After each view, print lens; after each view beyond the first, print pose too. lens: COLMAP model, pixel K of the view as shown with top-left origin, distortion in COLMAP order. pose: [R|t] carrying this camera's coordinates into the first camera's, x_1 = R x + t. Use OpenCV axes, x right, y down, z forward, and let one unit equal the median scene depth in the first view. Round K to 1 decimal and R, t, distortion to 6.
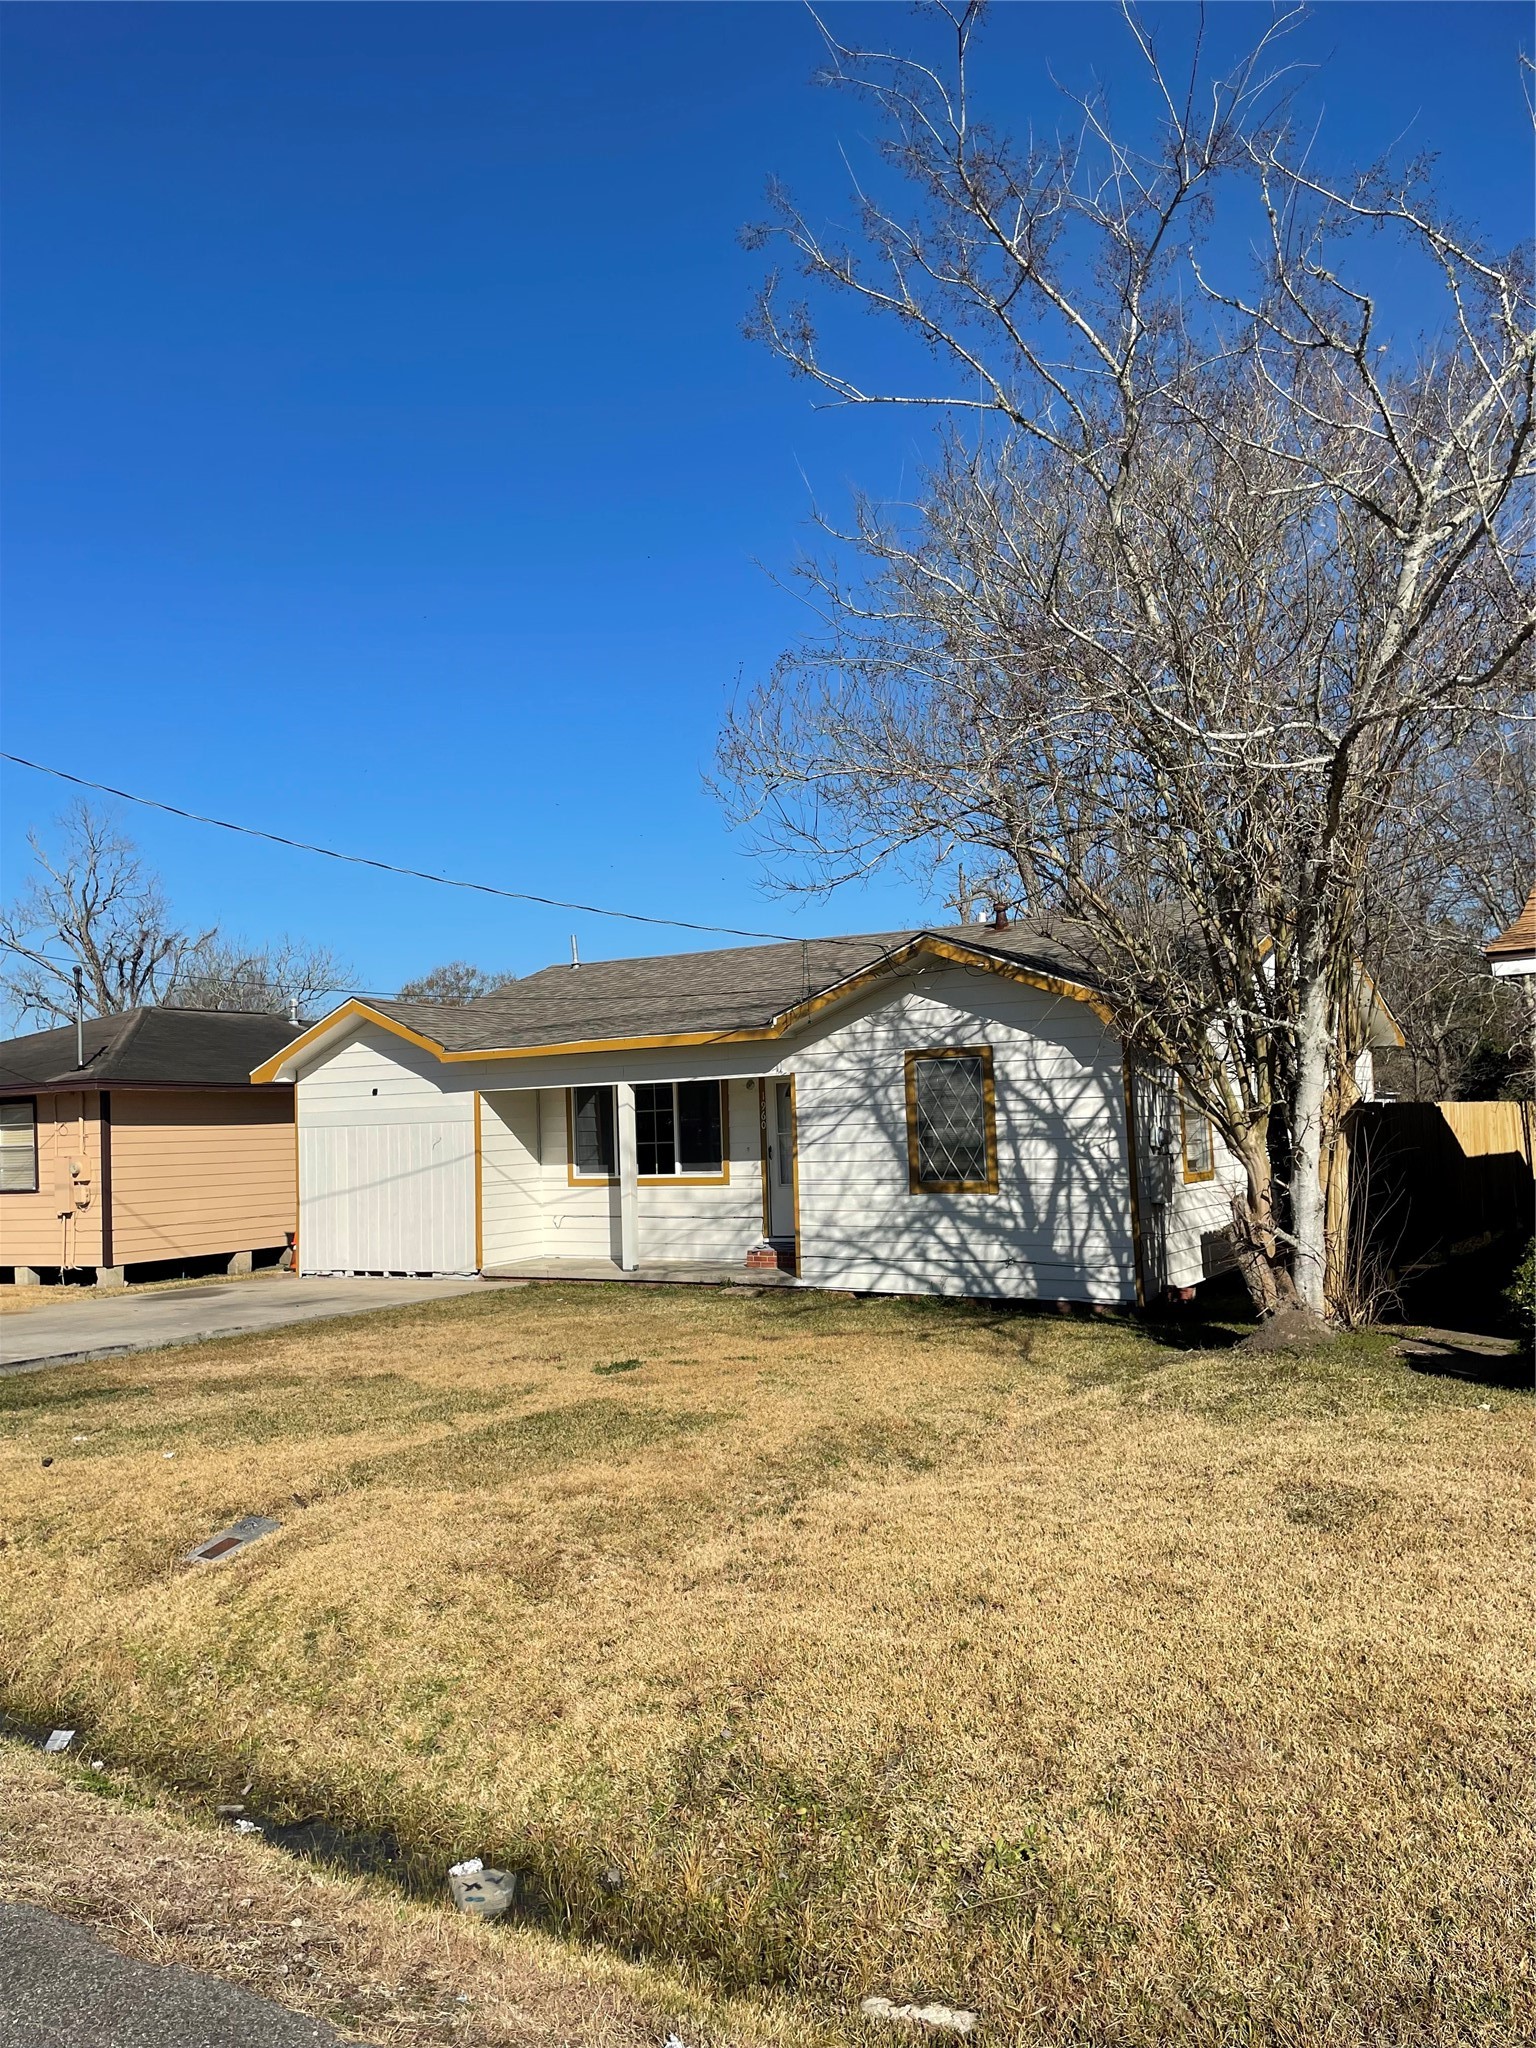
lens RADIAL K [[1575.2, 0, 773.1], [0, 1575.2, 1034.4], [0, 0, 1]] dist [0.088695, -0.050708]
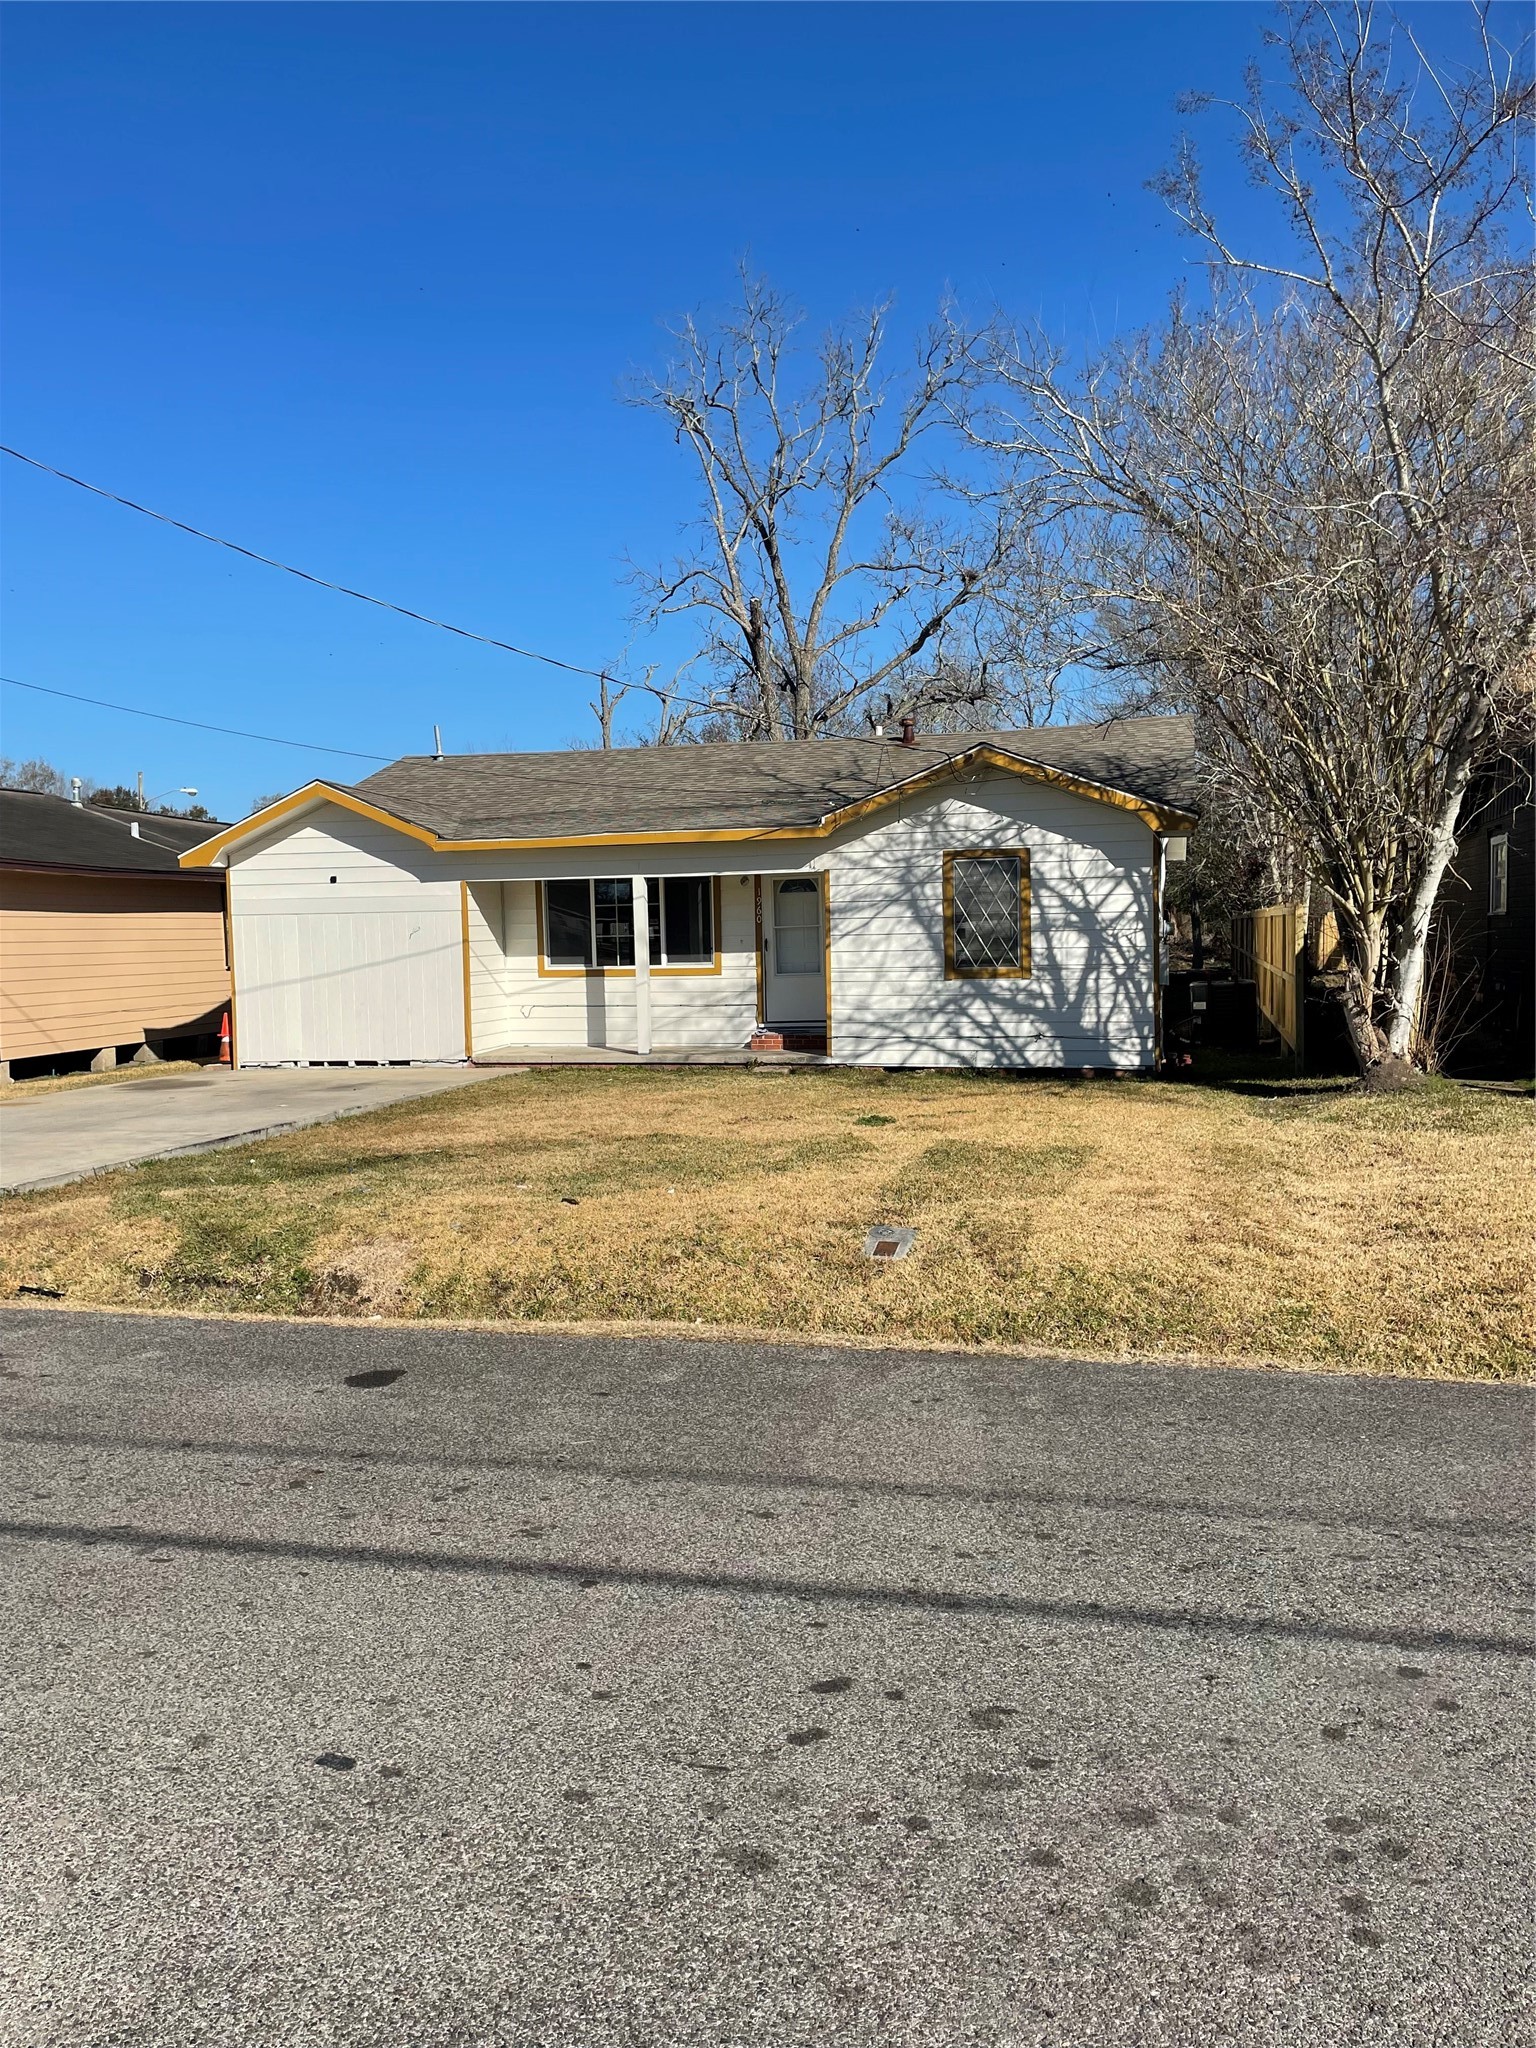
lens RADIAL K [[1575.2, 0, 776.7], [0, 1575.2, 1035.0], [0, 0, 1]] dist [0.088695, -0.050708]
pose [[0.948103, -0.010092, 0.317804, -0.373701], [-0.027215, 0.993253, 0.112732, 0.016452], [-0.316797, -0.115530, 0.941431, -0.024365]]
